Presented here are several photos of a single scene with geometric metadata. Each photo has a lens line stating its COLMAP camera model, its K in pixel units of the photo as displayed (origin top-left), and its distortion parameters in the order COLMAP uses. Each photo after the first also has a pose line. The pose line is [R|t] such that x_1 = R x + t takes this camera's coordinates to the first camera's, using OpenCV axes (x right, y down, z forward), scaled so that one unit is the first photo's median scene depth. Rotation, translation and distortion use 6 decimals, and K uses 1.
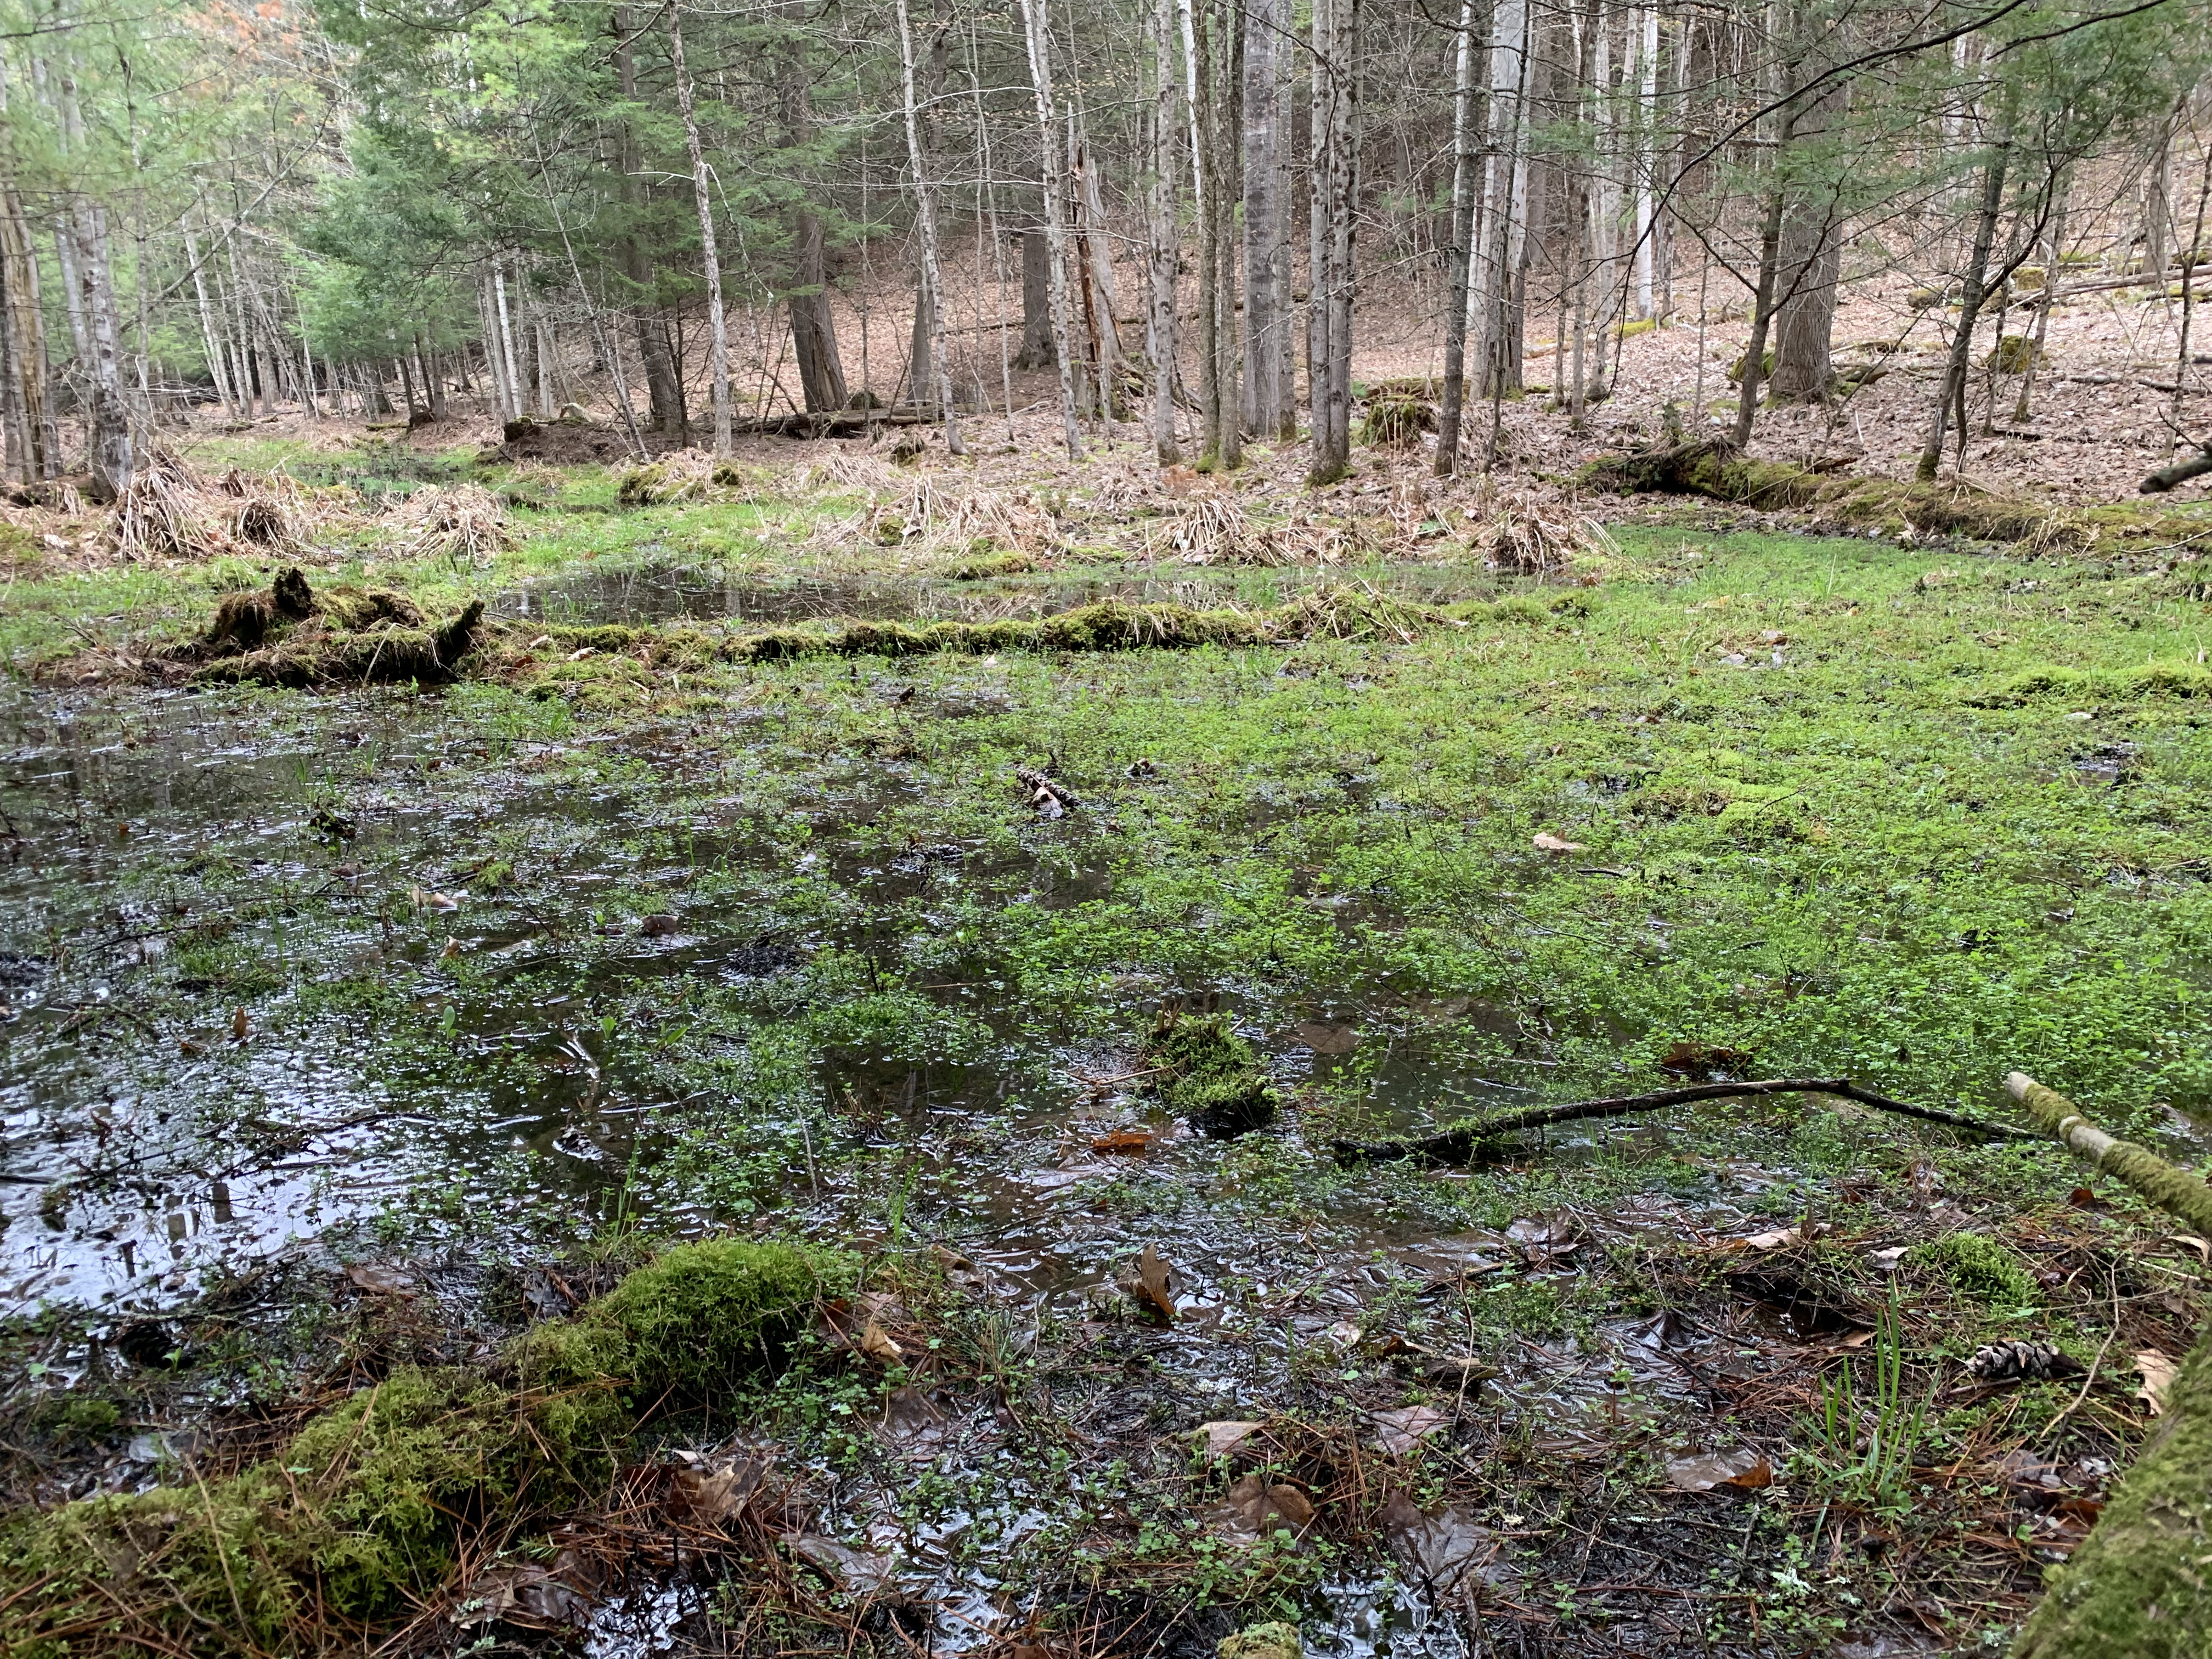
lens RADIAL K [[1608.6, 0, 1110.6], [0, 1608.6, 883.7], [0, 0, 1]] dist [0.020434, -0.053527]
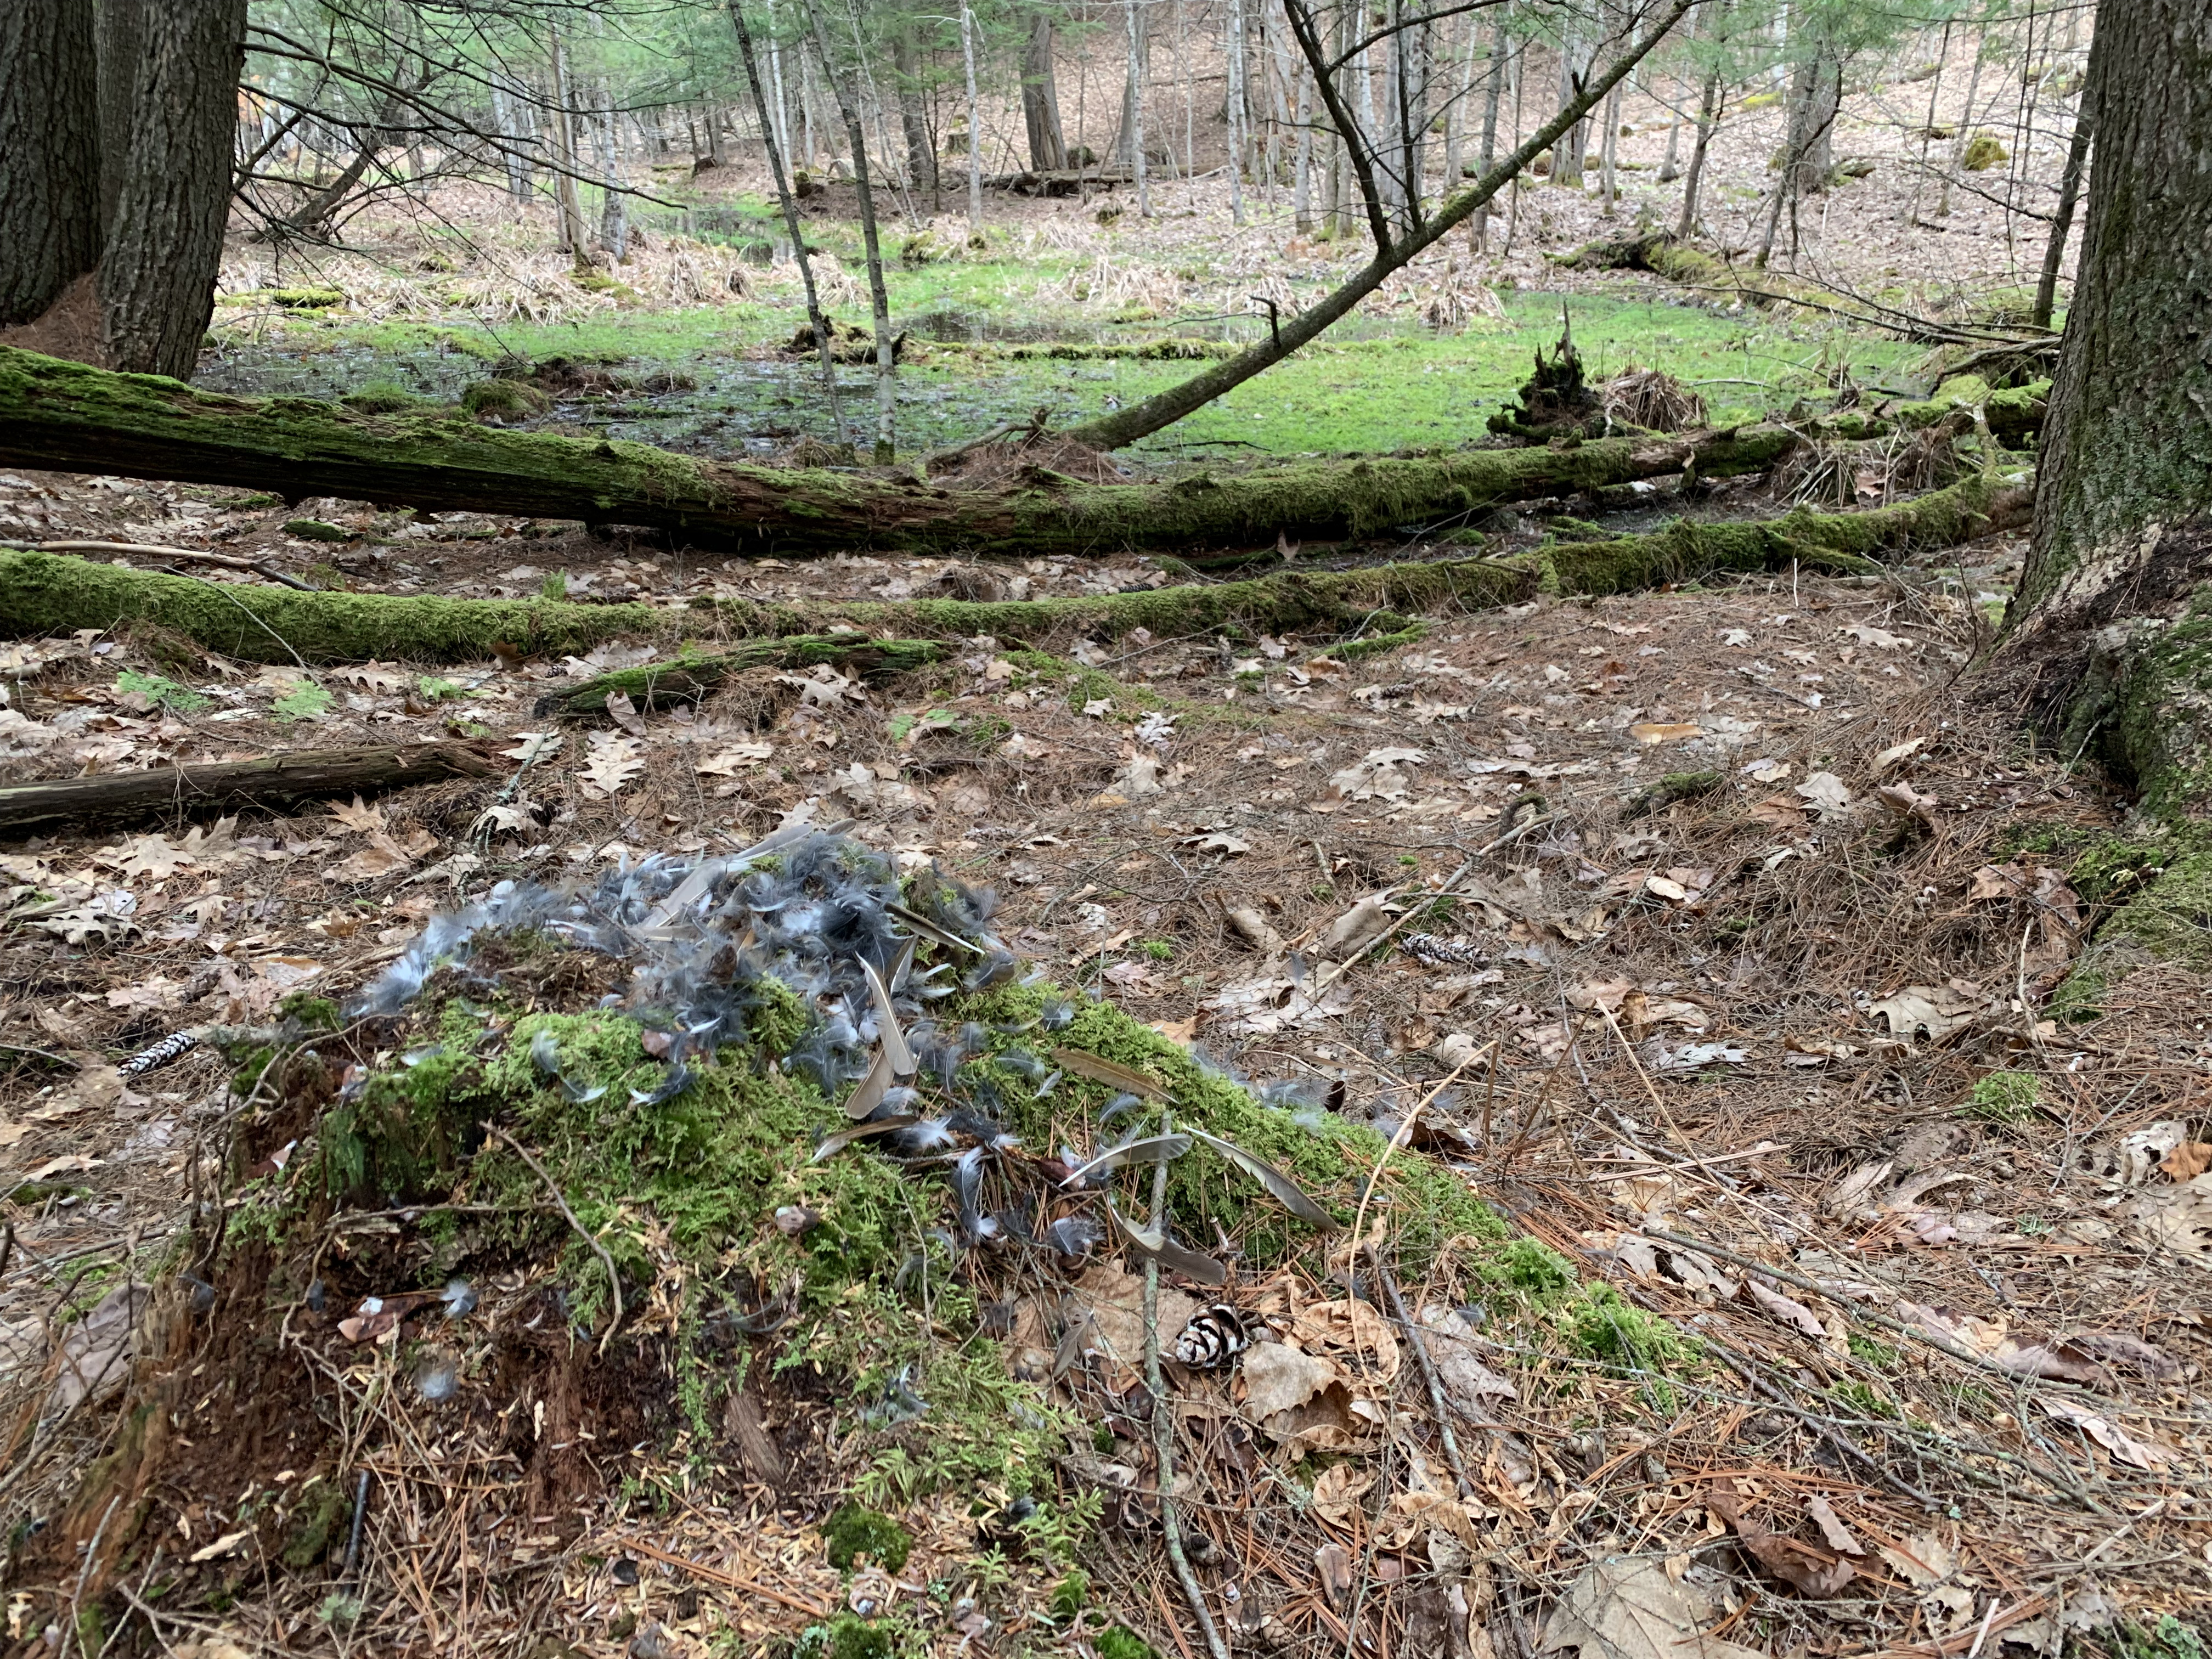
lens RADIAL K [[1608.6, 0, 1110.6], [0, 1608.6, 883.7], [0, 0, 1]] dist [0.020434, -0.053527]
pose [[0.991164, 0.063654, -0.116367, 0.056512], [-0.045284, 0.987002, 0.154198, 0.057593], [0.124670, -0.147566, 0.981163, -0.326590]]
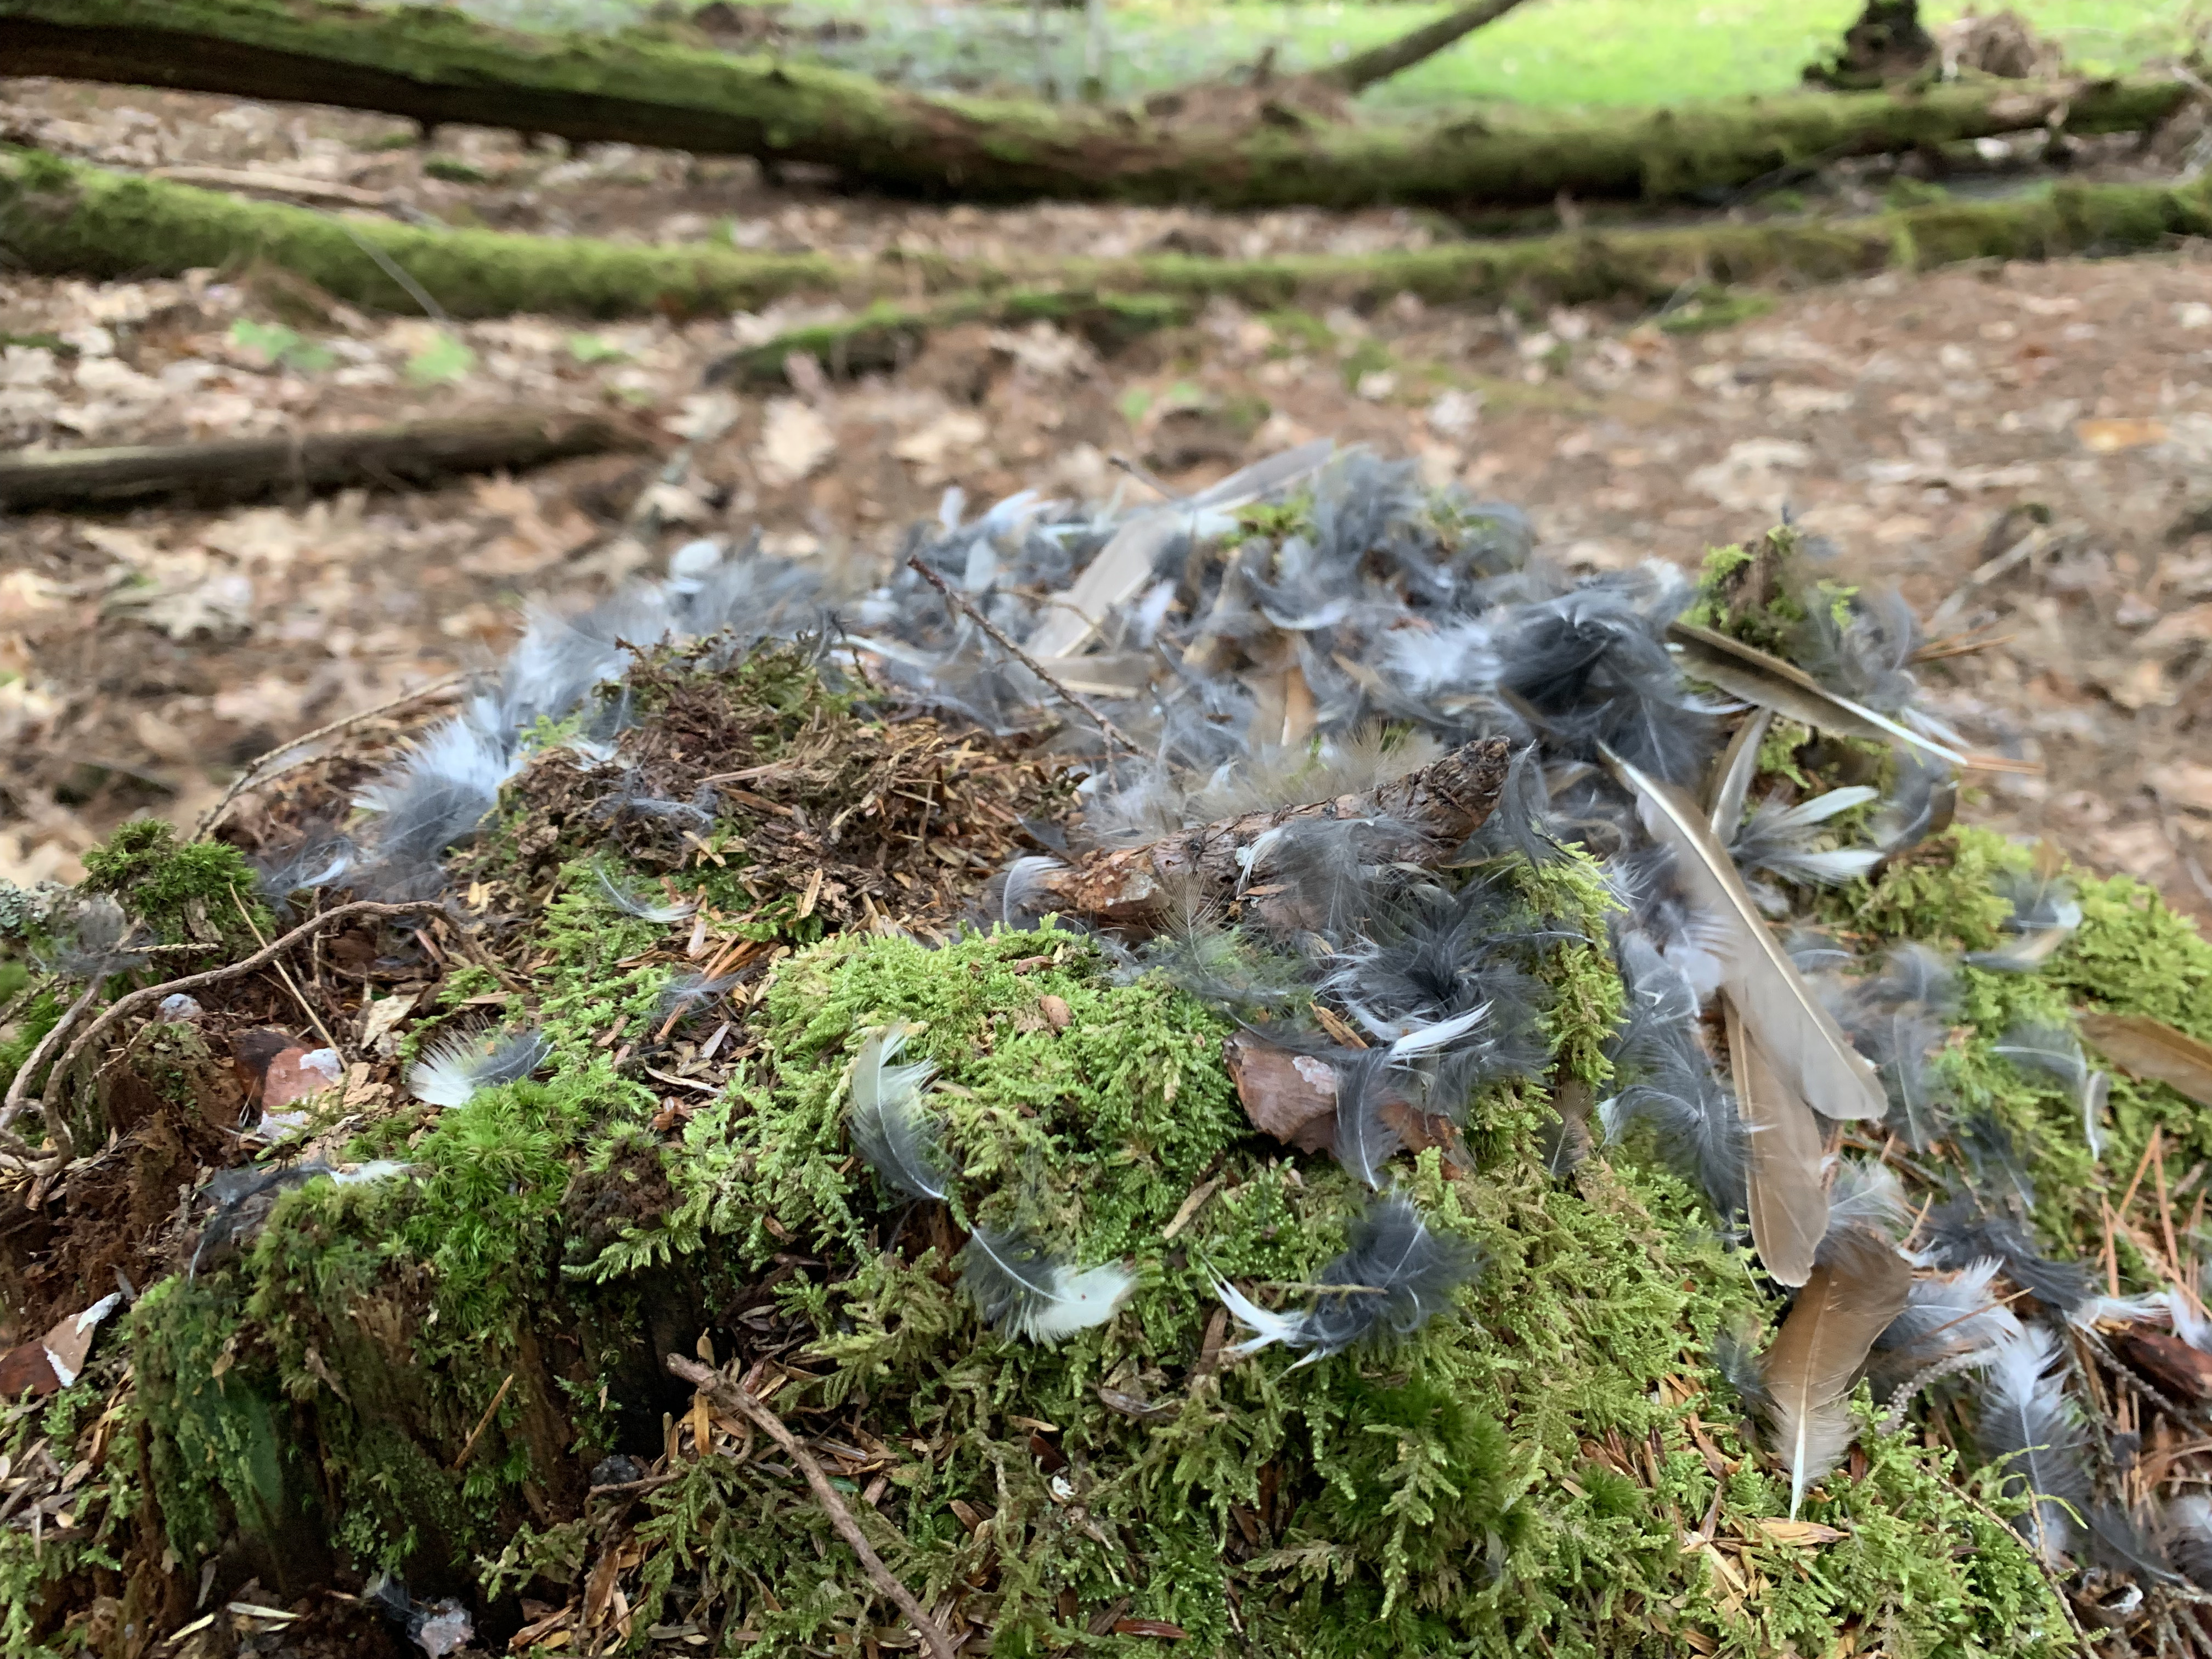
lens RADIAL K [[1608.6, 0, 1110.6], [0, 1608.6, 883.7], [0, 0, 1]] dist [0.020434, -0.053527]
pose [[0.973113, 0.129427, -0.190525, 0.044915], [-0.062318, 0.944284, 0.323180, 0.062083], [0.221738, -0.302617, 0.926960, -0.305306]]
